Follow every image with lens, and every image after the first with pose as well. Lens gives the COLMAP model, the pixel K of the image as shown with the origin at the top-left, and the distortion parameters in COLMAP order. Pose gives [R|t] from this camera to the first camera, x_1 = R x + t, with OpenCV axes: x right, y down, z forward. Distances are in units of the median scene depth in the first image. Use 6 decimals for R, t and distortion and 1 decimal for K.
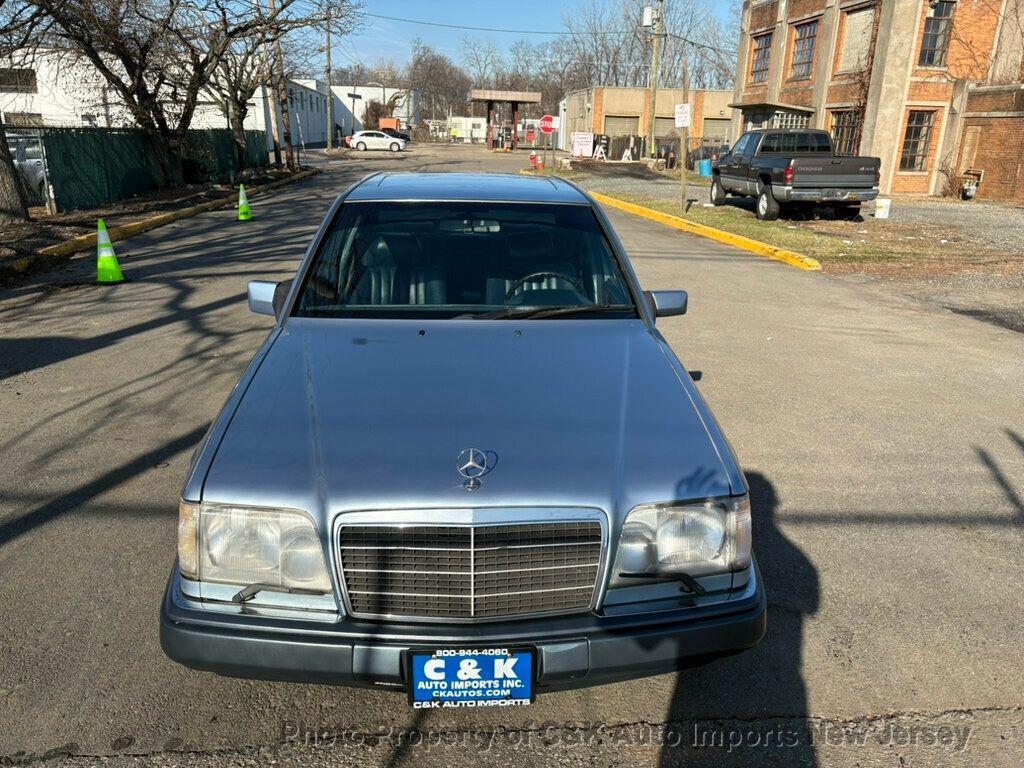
lens RADIAL K [[777.9, 0, 509.0], [0, 777.9, 385.3], [0, 0, 1]] dist [0.040703, -0.040200]
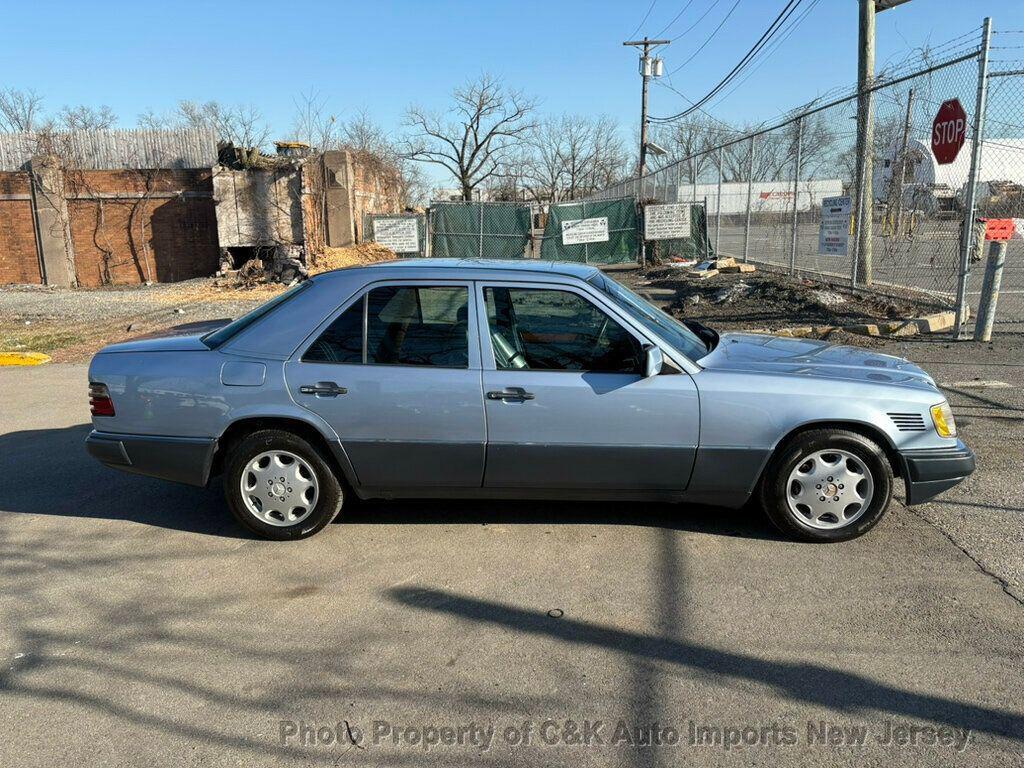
lens RADIAL K [[777.9, 0, 513.3], [0, 777.9, 384.6], [0, 0, 1]] dist [0.040703, -0.040200]
pose [[0.127881, -0.231813, 0.964318, -0.195938], [0.325954, 0.928114, 0.179884, -0.047480], [-0.936696, 0.291320, 0.194249, 0.131271]]
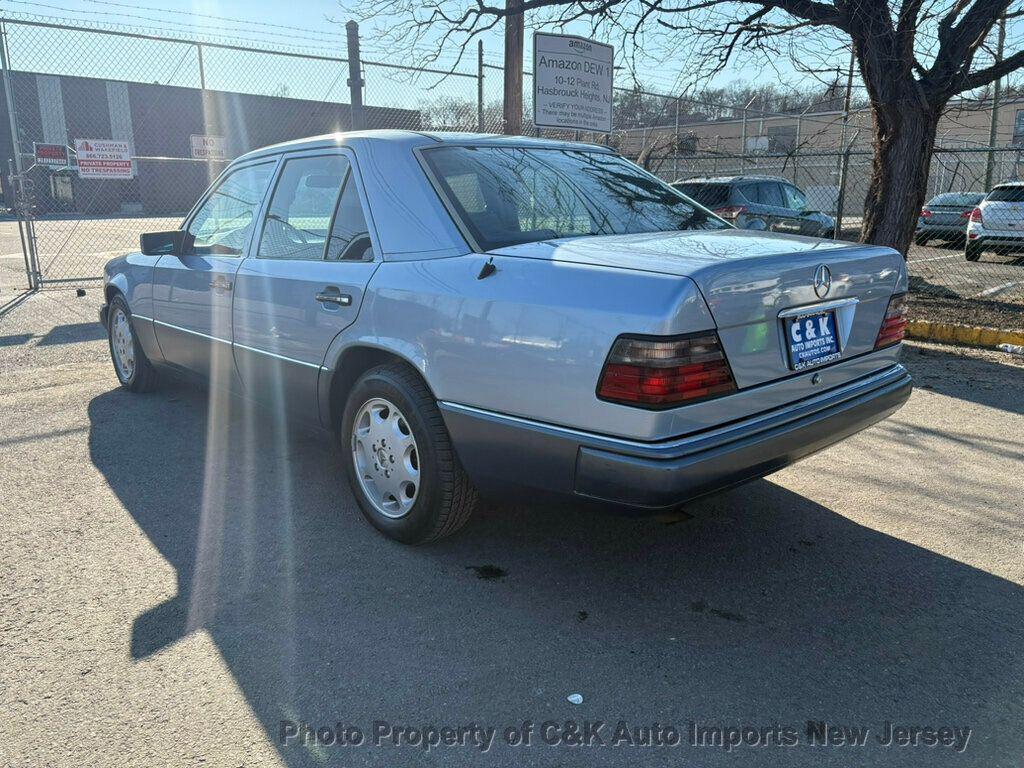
lens RADIAL K [[777.9, 0, 505.0], [0, 777.9, 384.7], [0, 0, 1]] dist [0.040703, -0.040200]
pose [[-0.774064, 0.125638, -0.620517, 0.073796], [-0.208886, 0.874547, 0.437646, -0.073108], [0.597656, 0.468383, -0.650711, 0.296163]]
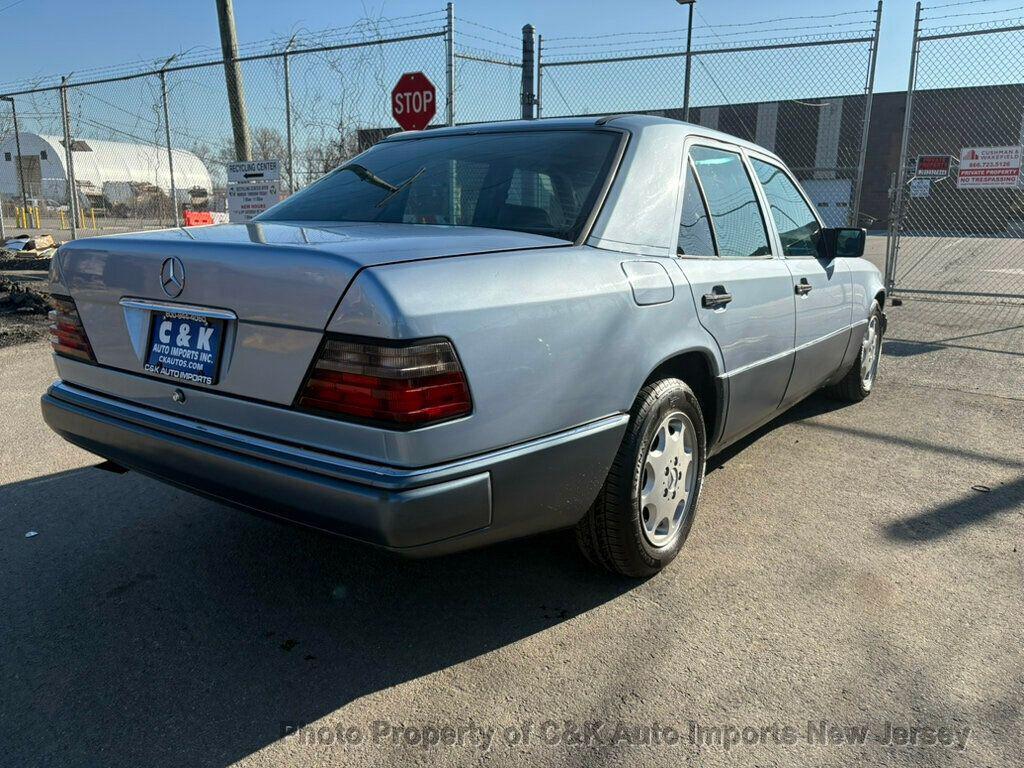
lens RADIAL K [[777.9, 0, 509.8], [0, 777.9, 381.6], [0, 0, 1]] dist [0.040703, -0.040200]
pose [[-0.781299, -0.156601, 0.604193, -0.087975], [0.168229, 0.879354, 0.445461, -0.070580], [-0.601059, 0.449681, -0.660693, 0.287770]]
